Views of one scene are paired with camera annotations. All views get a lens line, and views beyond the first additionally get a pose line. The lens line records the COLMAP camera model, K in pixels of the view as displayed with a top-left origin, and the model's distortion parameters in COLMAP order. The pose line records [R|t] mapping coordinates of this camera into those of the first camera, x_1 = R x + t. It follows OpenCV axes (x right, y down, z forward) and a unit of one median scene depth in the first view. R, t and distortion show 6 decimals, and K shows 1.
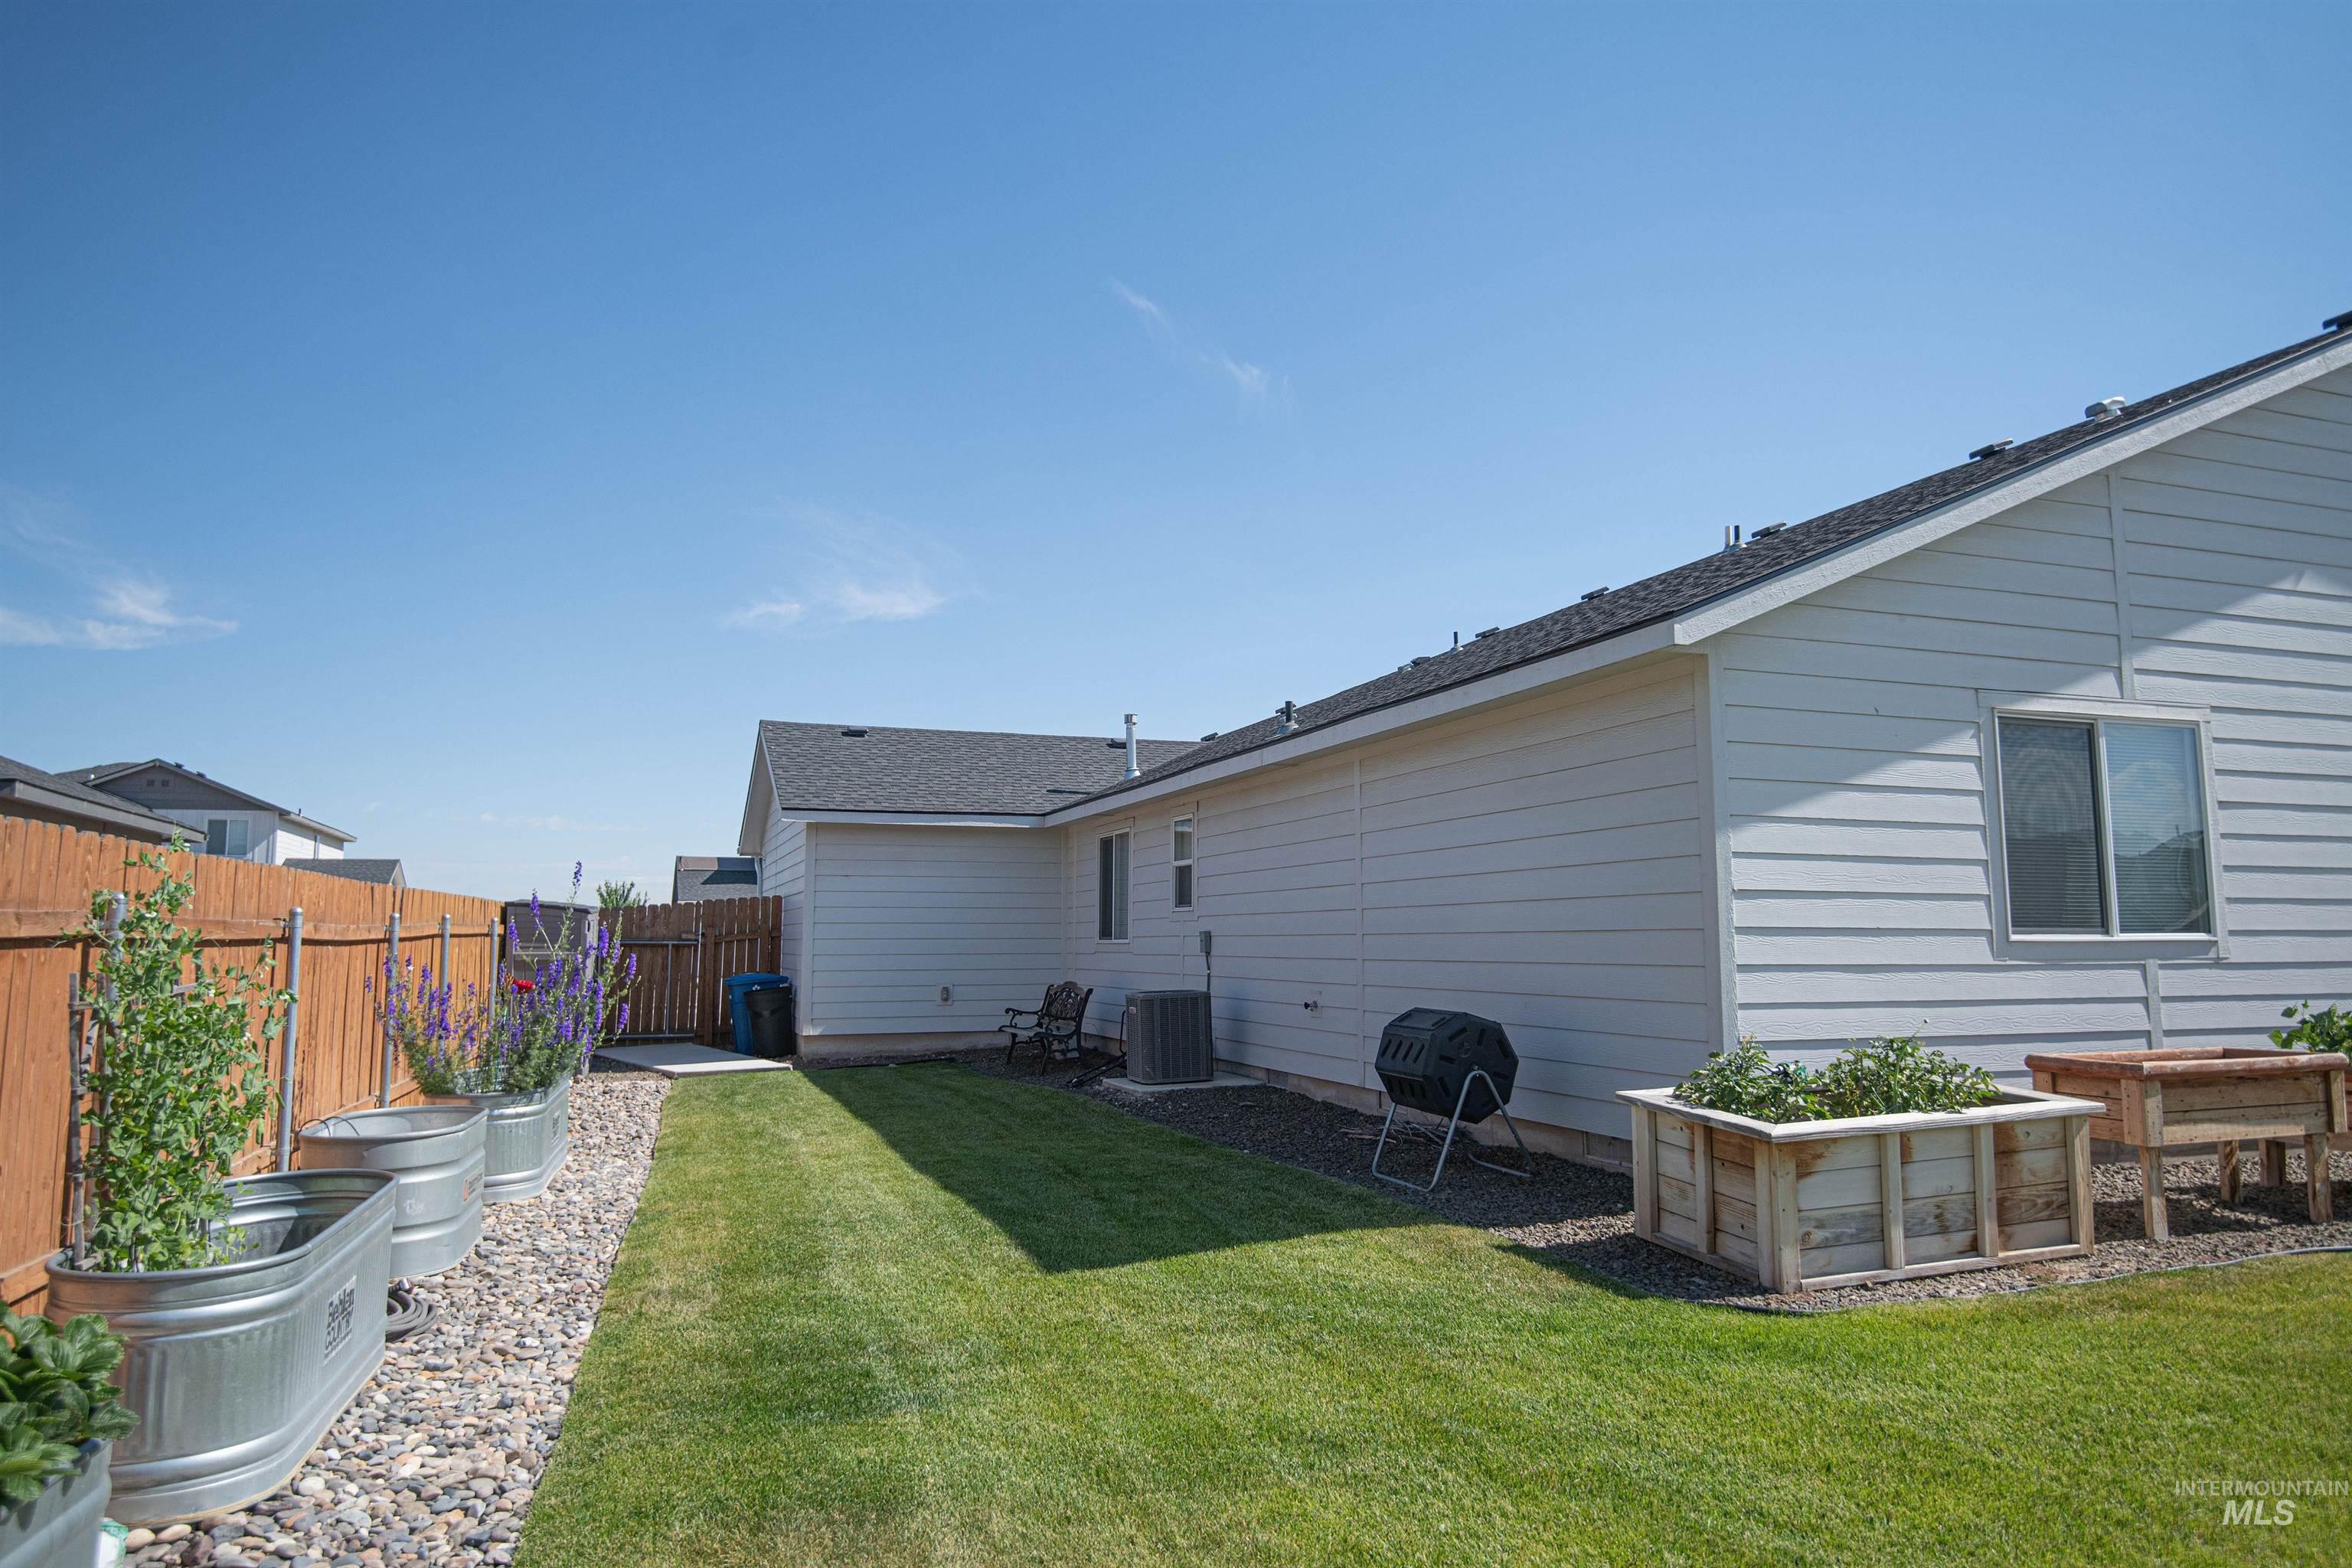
lens RADIAL K [[1531.1, 0, 1177.6], [0, 1531.1, 774.7], [0, 0, 1]] dist [0.043951, -0.061443]
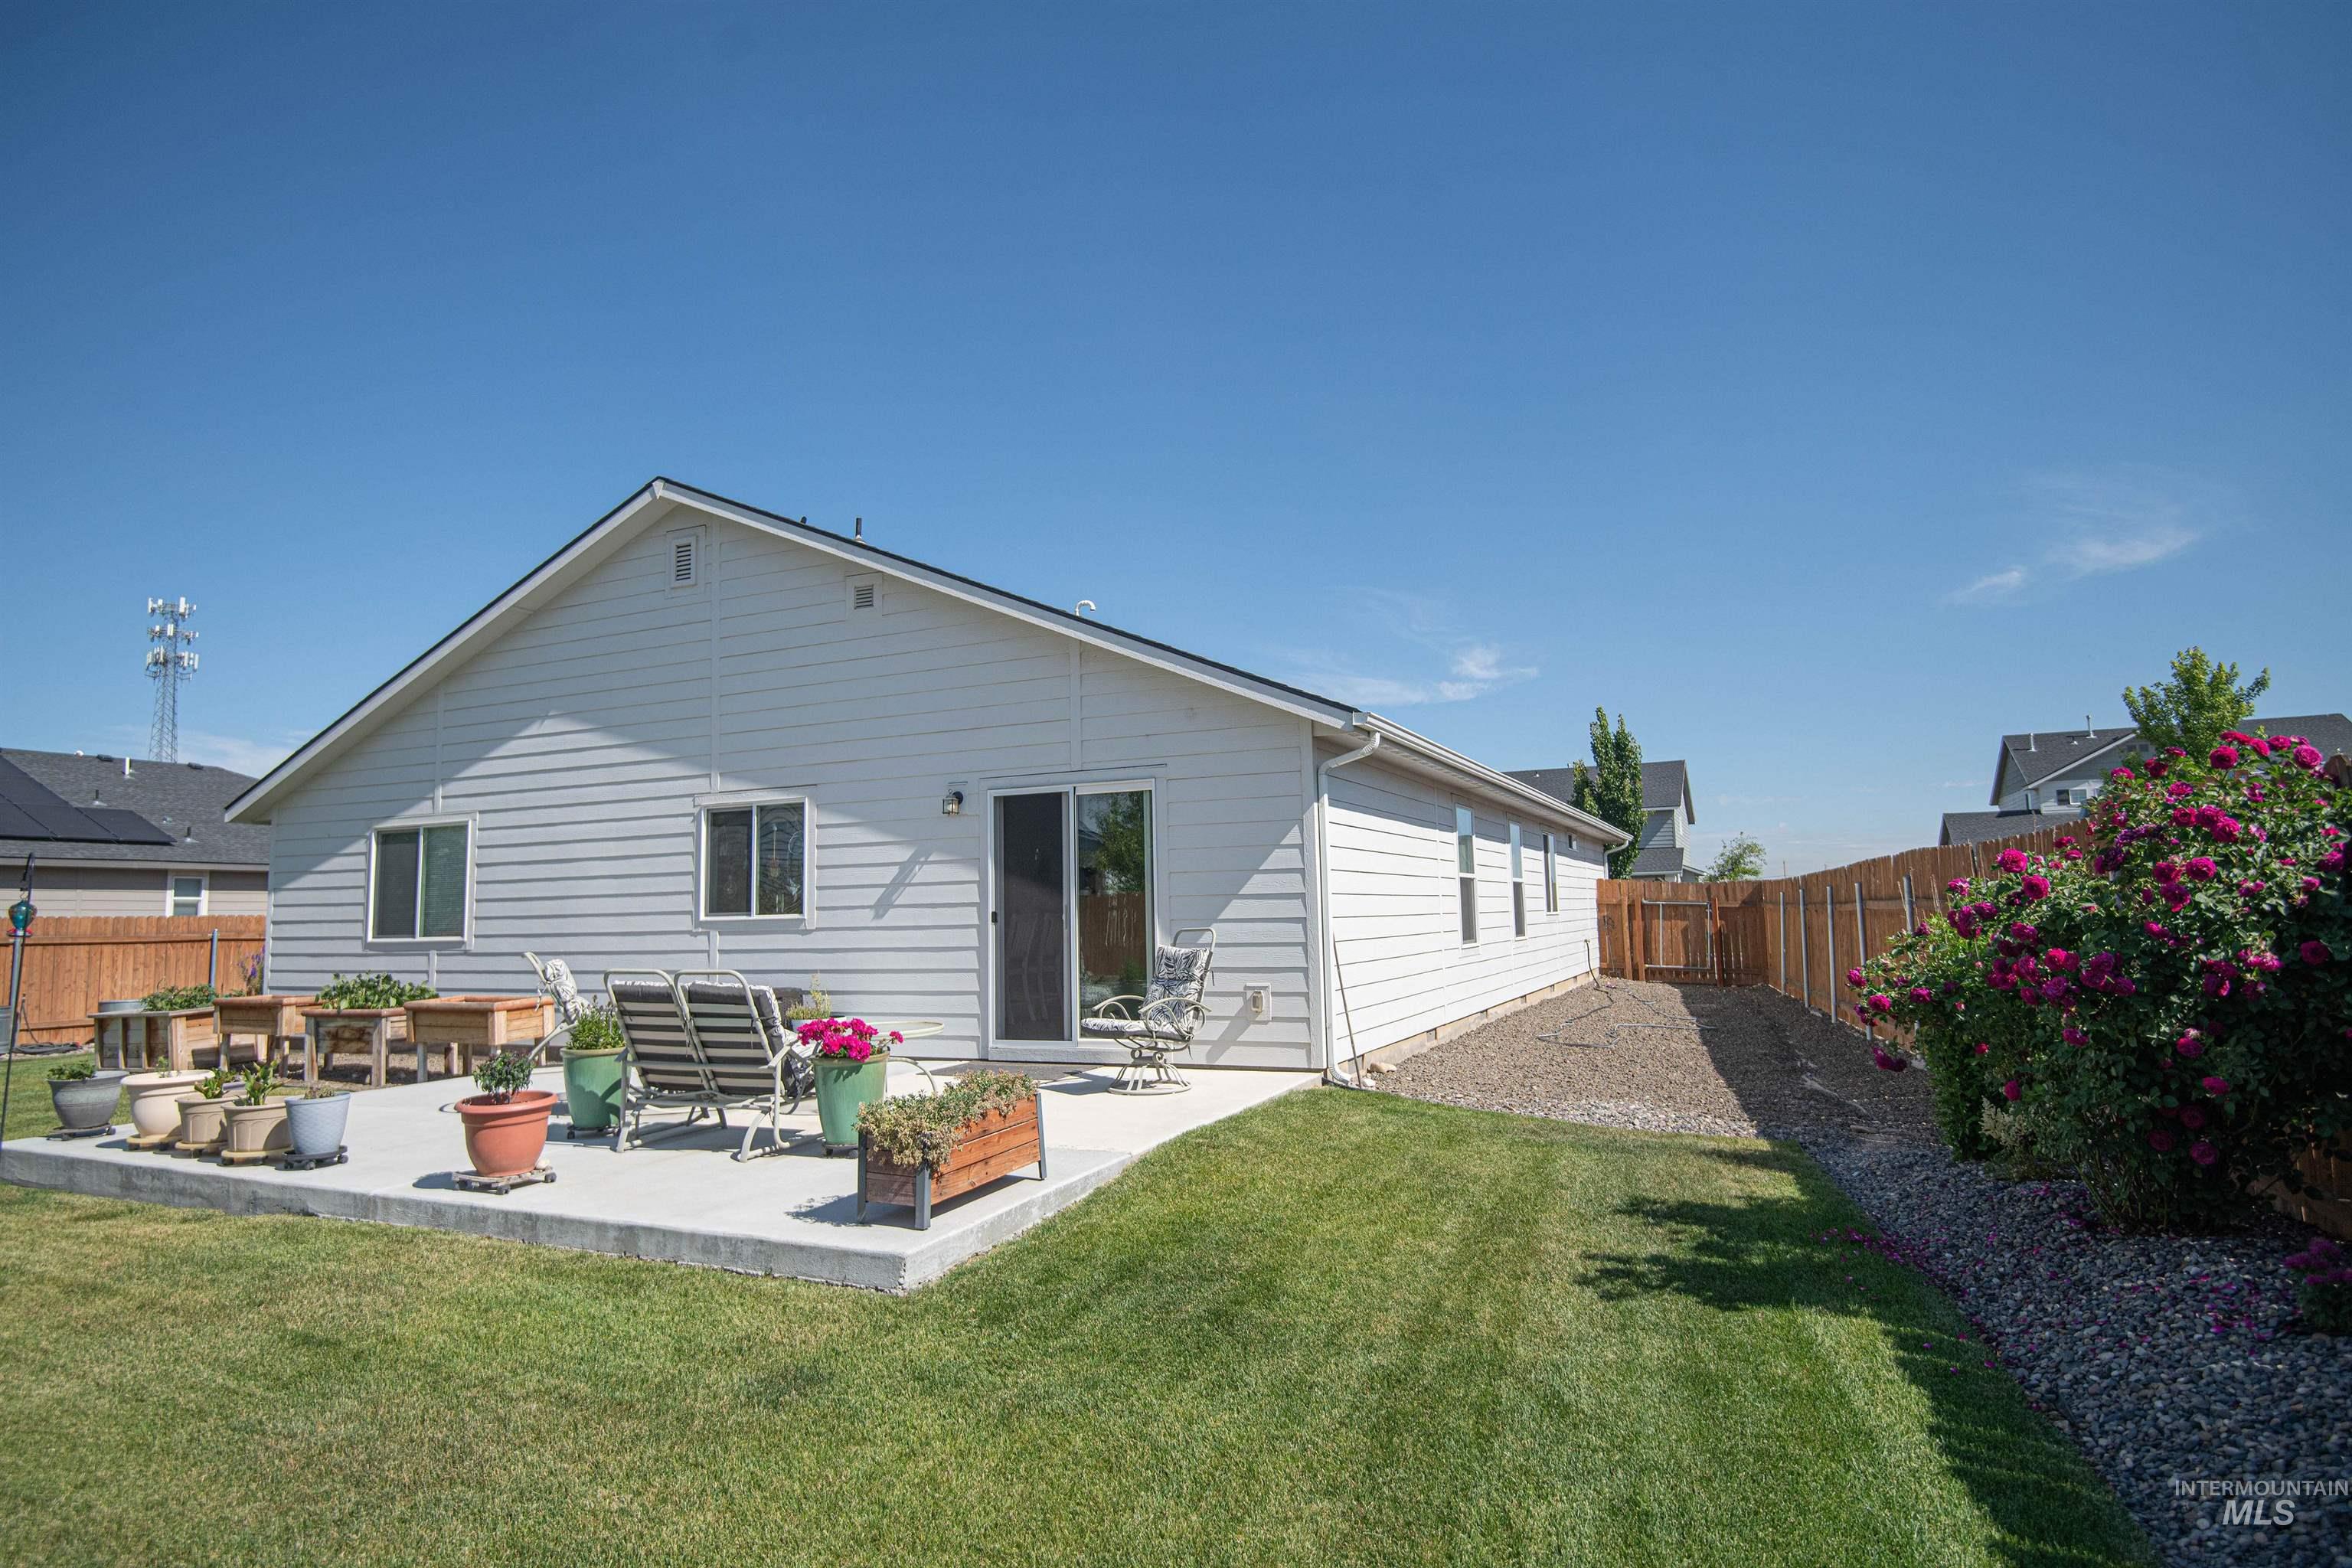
lens RADIAL K [[1350.0, 0, 1166.1], [0, 1350.0, 776.2], [0, 0, 1]] dist [0.002963, -0.029864]
pose [[0.711983, -0.086648, -0.696830, 2.475488], [0.097990, 0.994908, -0.023592, 0.033285], [0.695326, -0.051485, 0.716848, 0.451848]]
